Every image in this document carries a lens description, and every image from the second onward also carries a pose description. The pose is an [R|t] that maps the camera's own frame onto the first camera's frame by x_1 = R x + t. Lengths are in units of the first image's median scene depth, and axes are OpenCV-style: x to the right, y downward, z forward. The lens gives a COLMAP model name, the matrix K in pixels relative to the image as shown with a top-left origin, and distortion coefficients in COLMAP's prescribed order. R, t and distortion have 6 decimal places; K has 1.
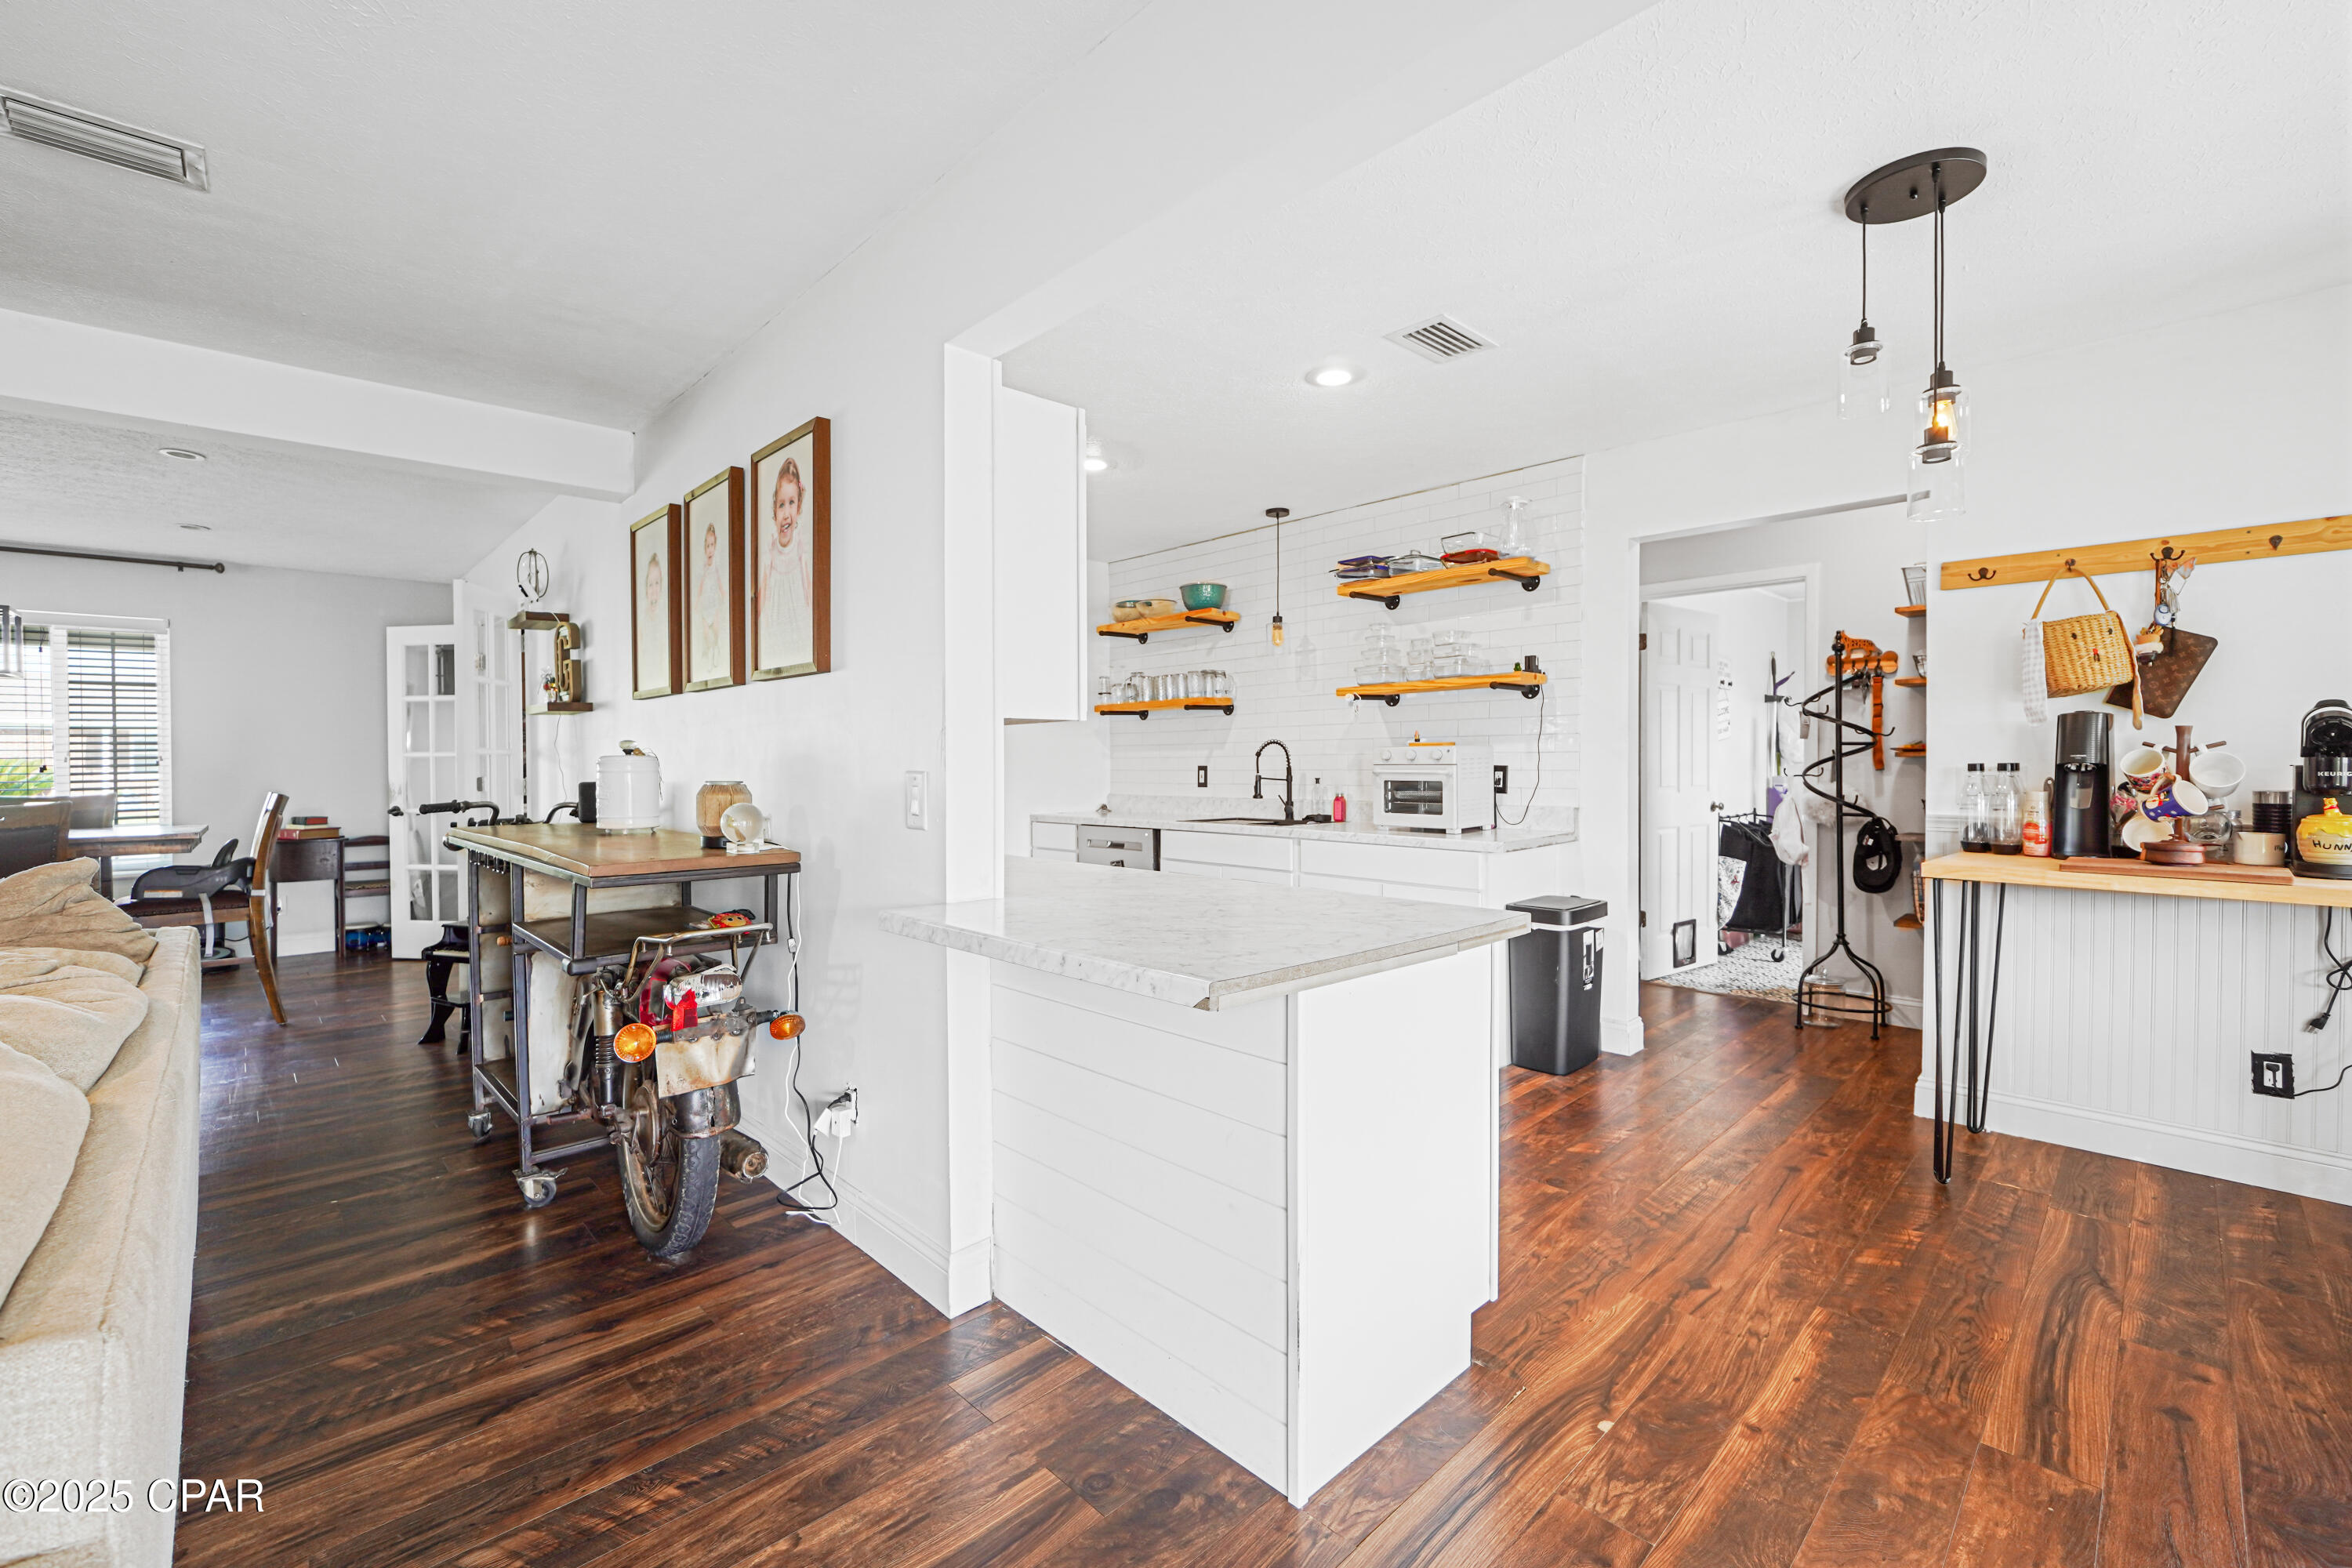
lens RADIAL K [[1049.1, 0, 1175.4], [0, 1049.1, 786.5], [0, 0, 1]] dist [-0.019875, 0.007155]
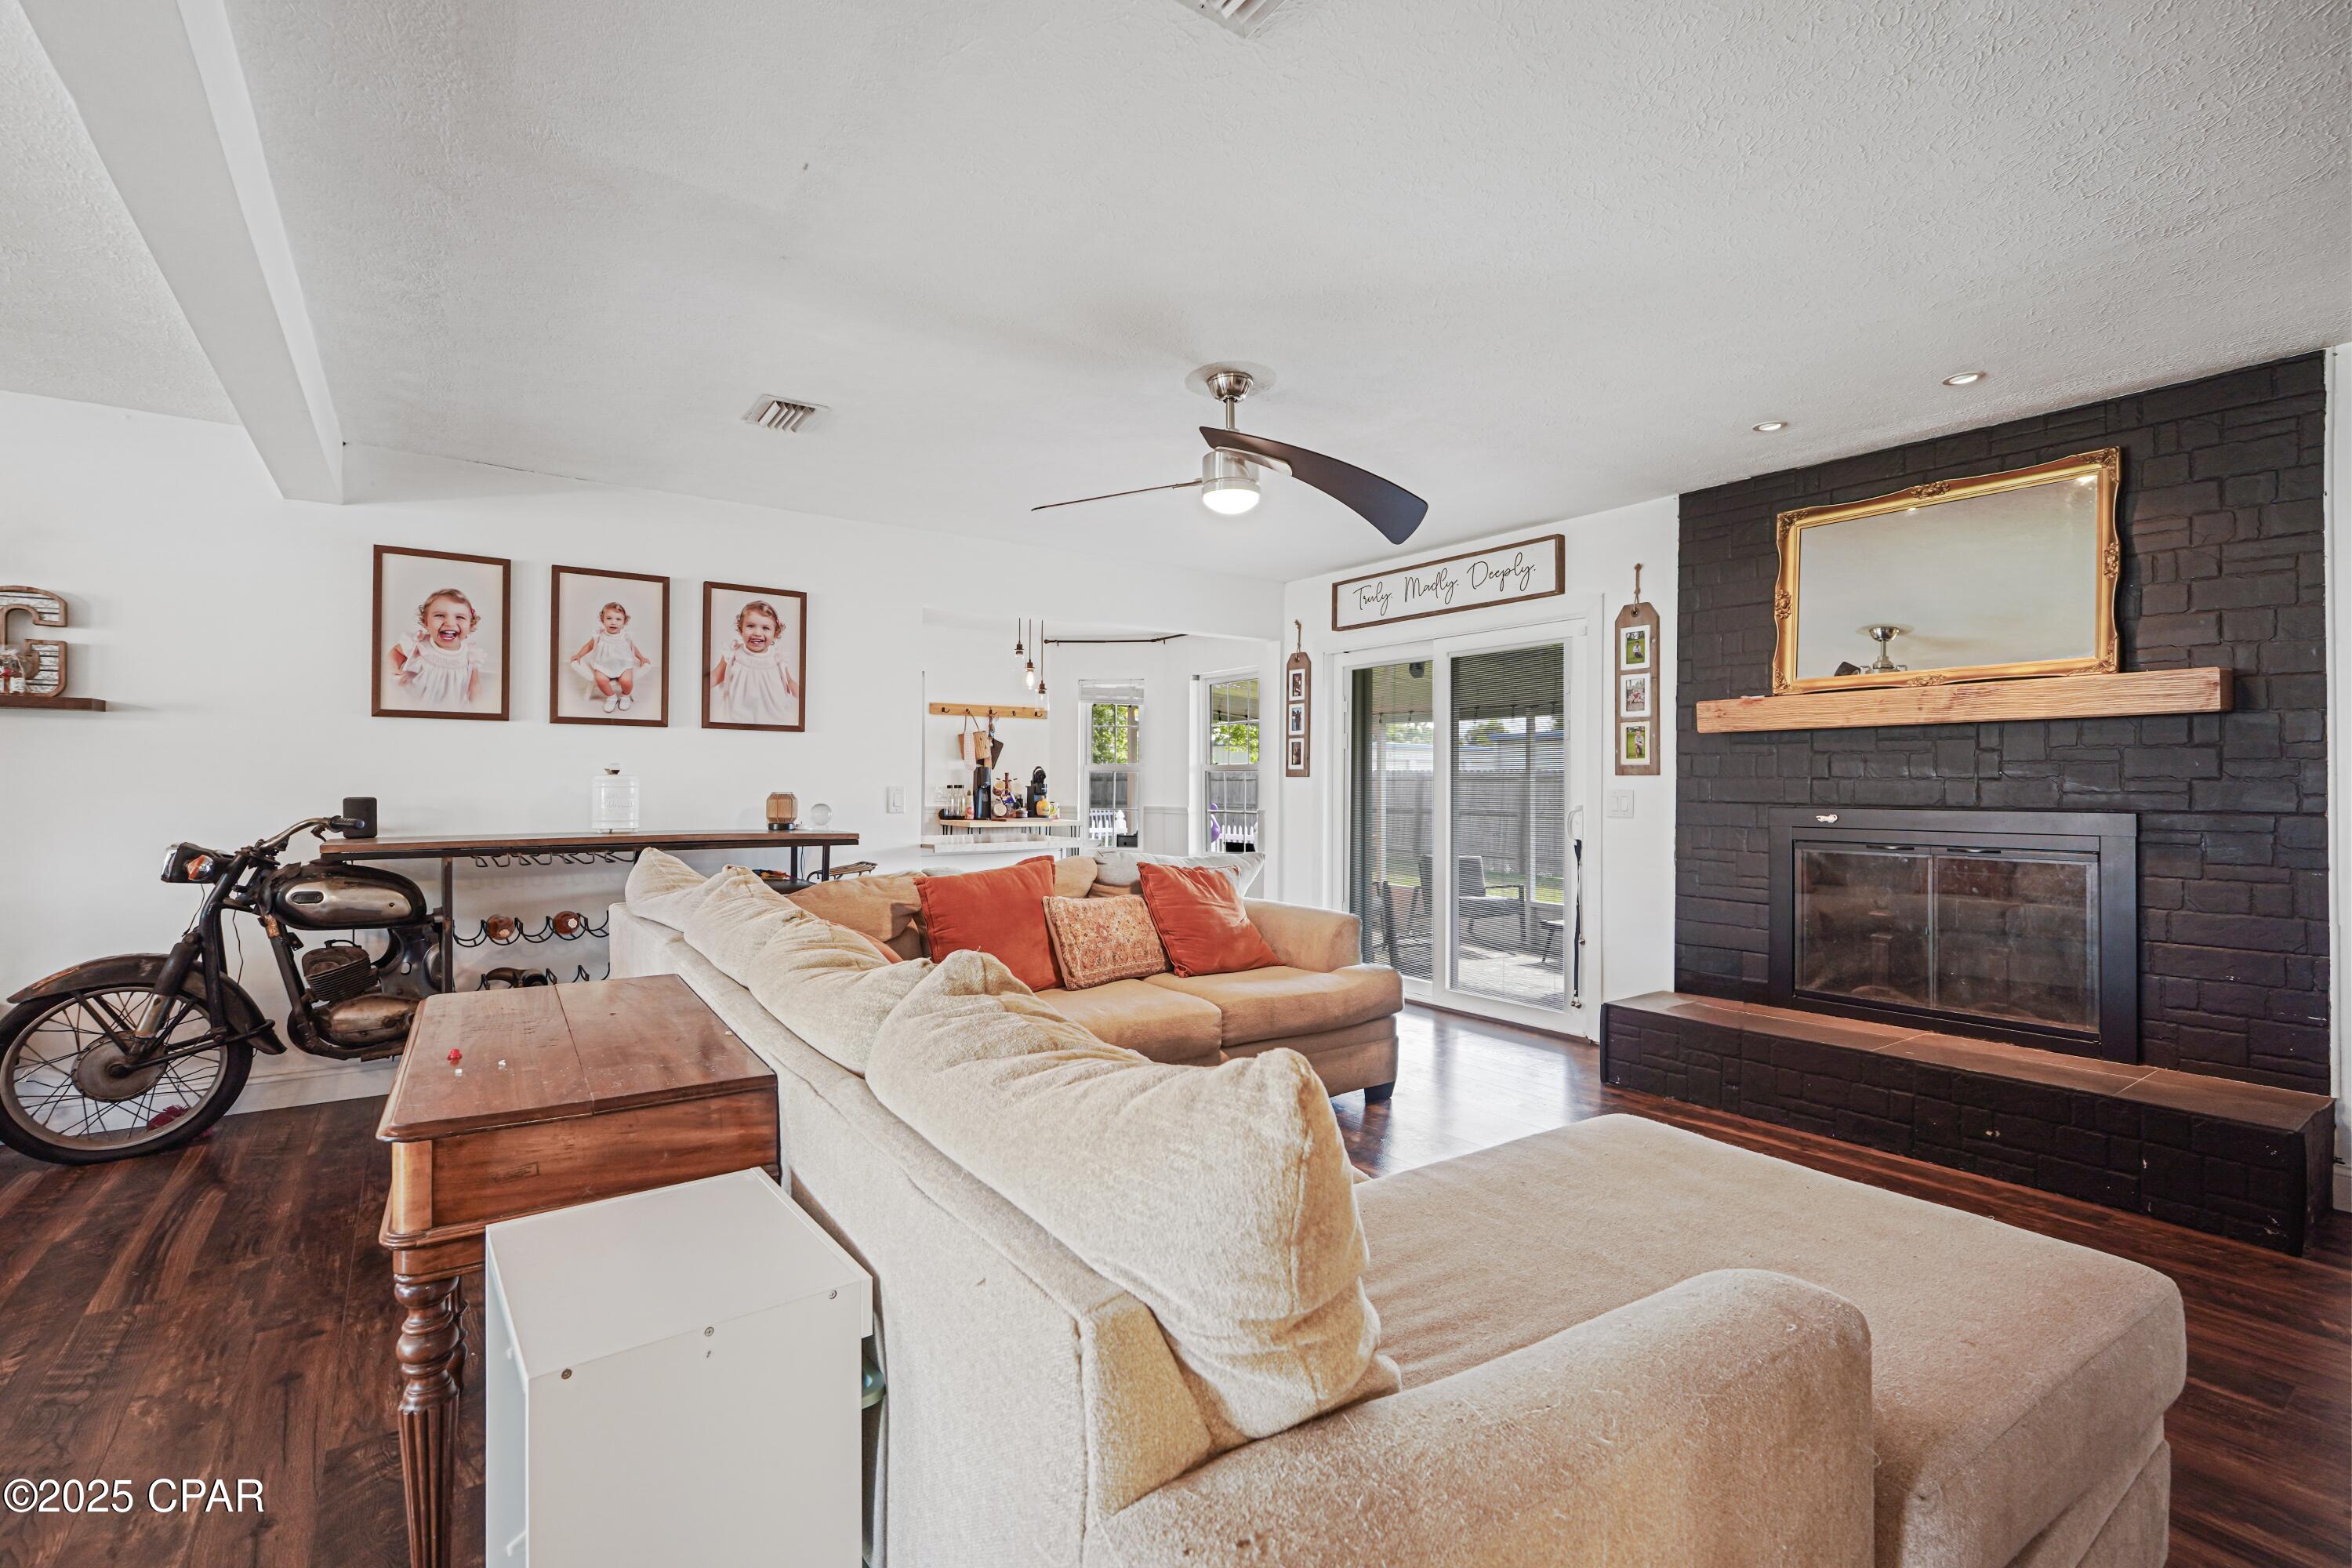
lens RADIAL K [[1079.8, 0, 1178.0], [0, 1079.8, 784.7], [0, 0, 1]] dist [0.002546, 0.000465]
pose [[0.137431, 0.003844, 0.990504, -1.243441], [0.018619, 0.999806, -0.006463, 0.003583], [-0.990336, 0.019330, 0.137333, 0.058552]]
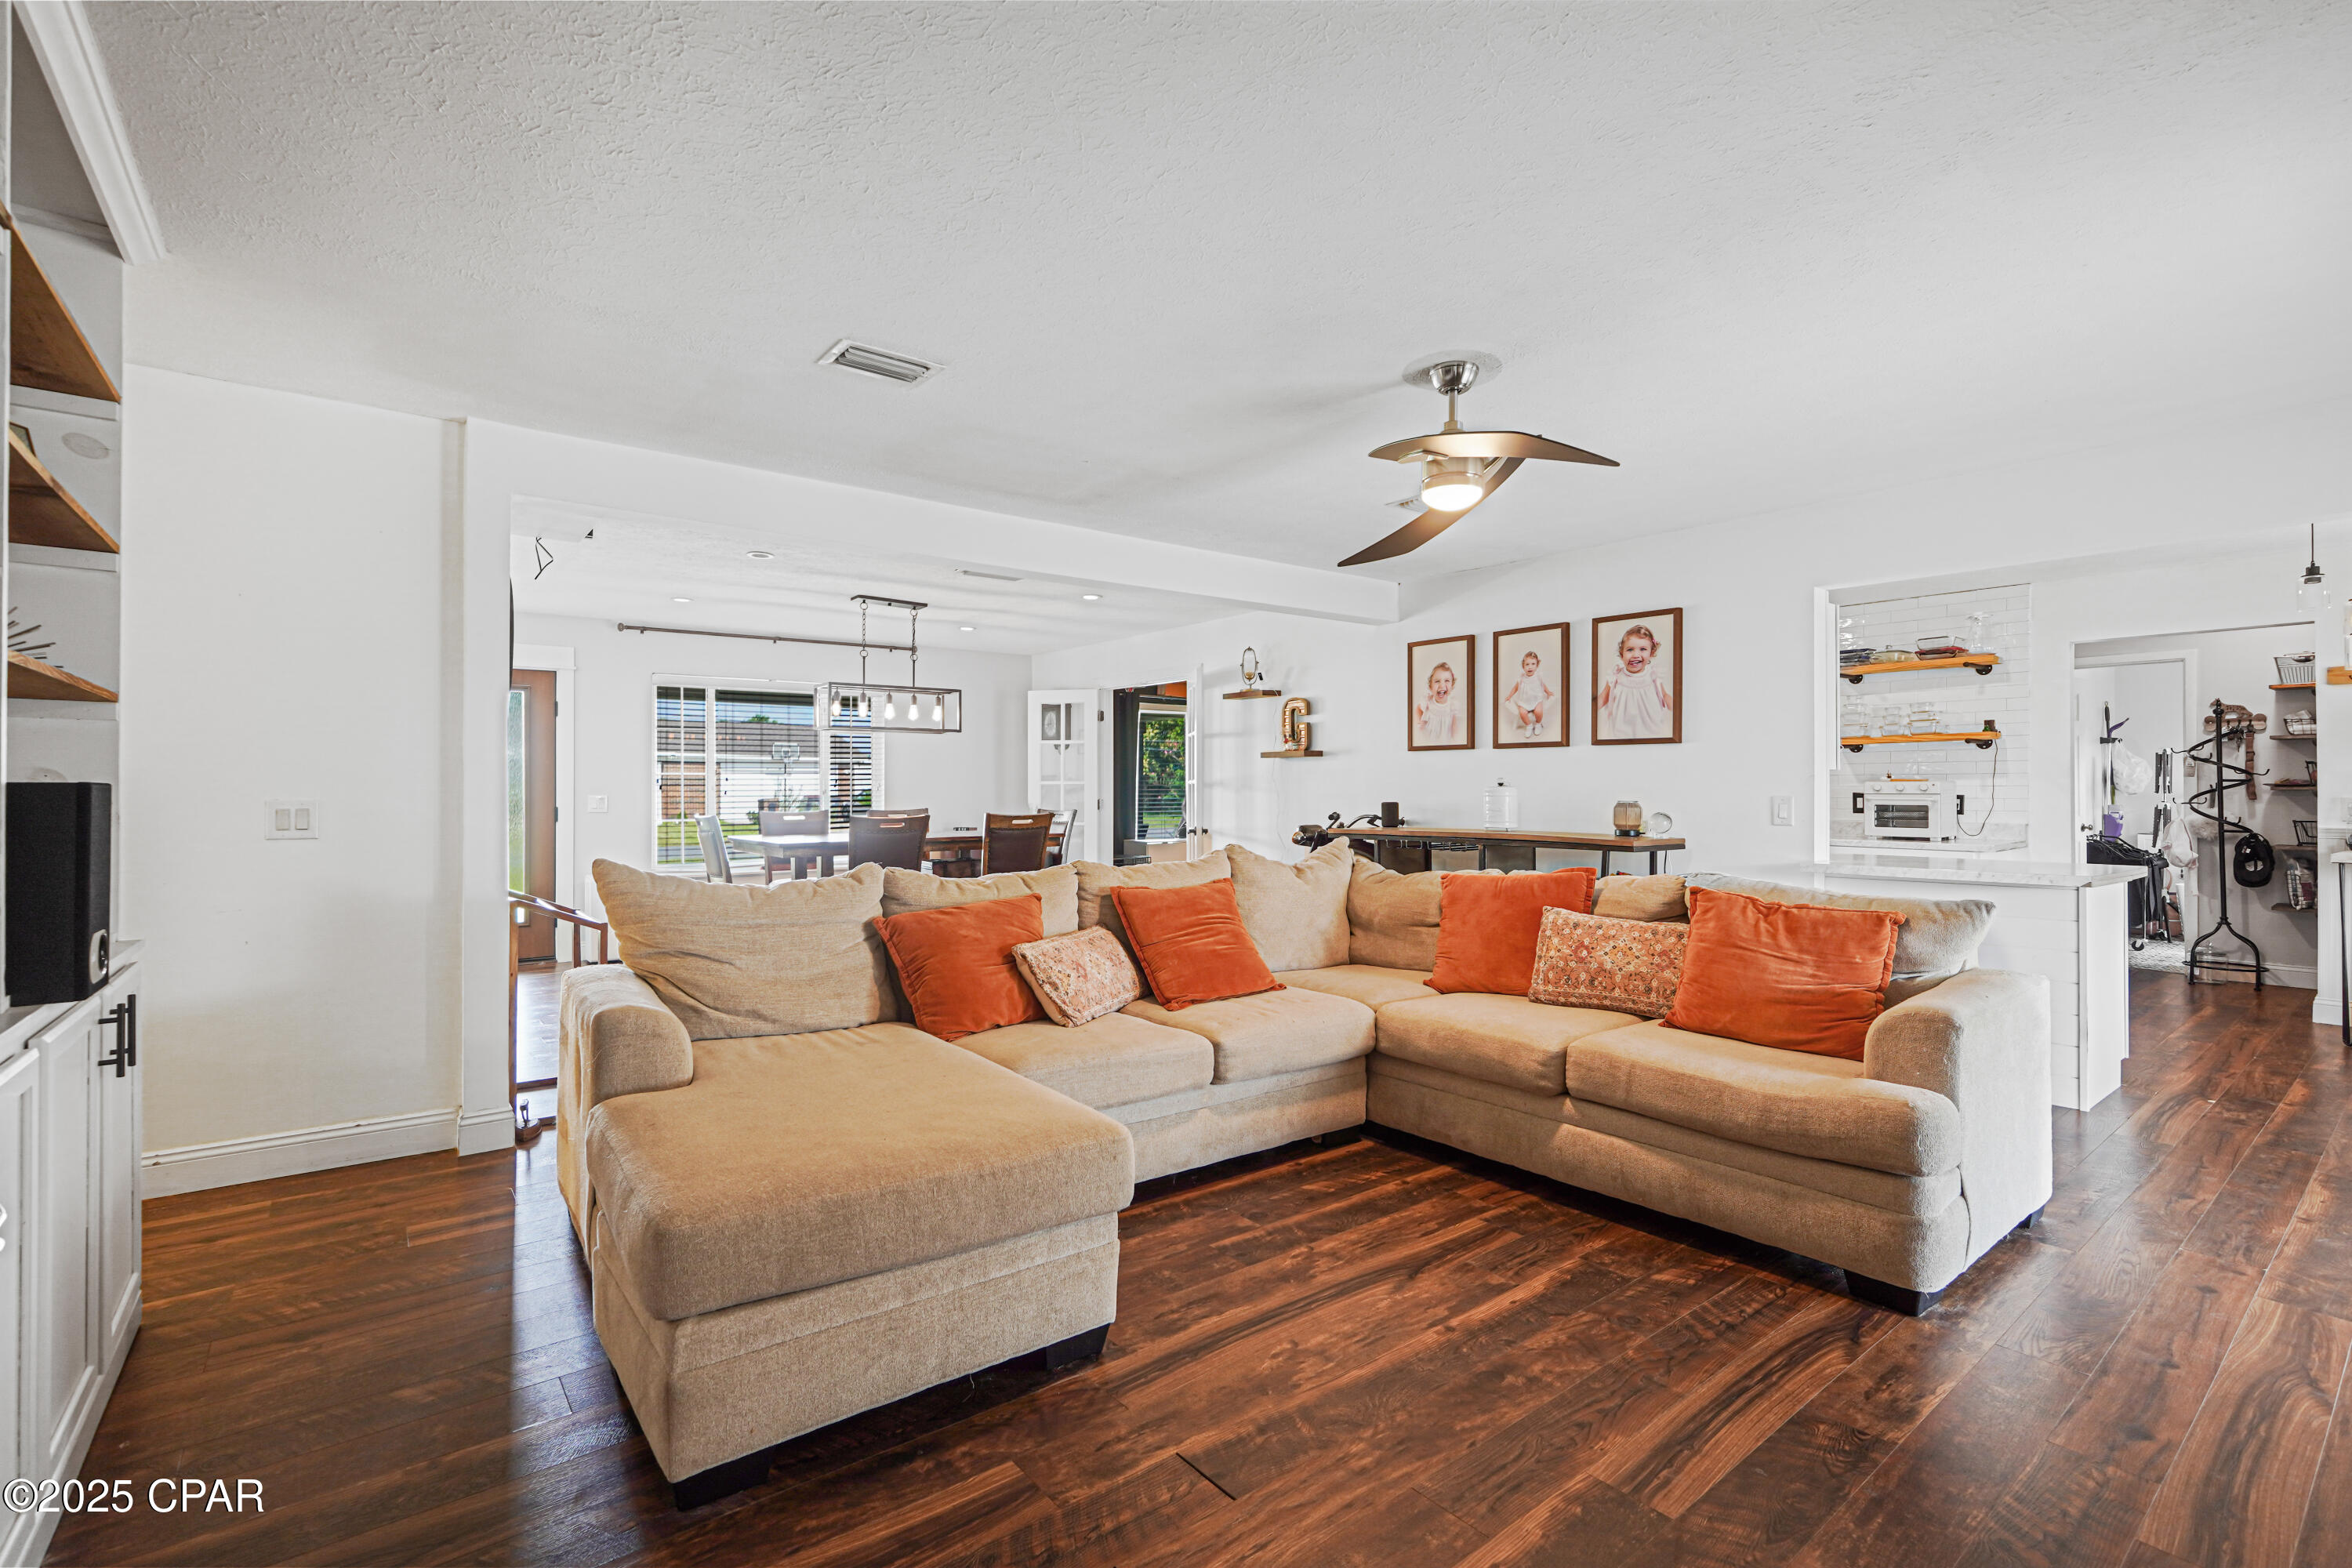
lens RADIAL K [[1079.8, 0, 1174.7], [0, 1079.8, 787.3], [0, 0, 1]] dist [0.002546, 0.000465]
pose [[0.993927, 0.003856, -0.109970, -0.602498], [-0.006689, 0.999655, -0.025400, 0.014857], [0.109834, 0.025982, 0.993610, -0.603364]]
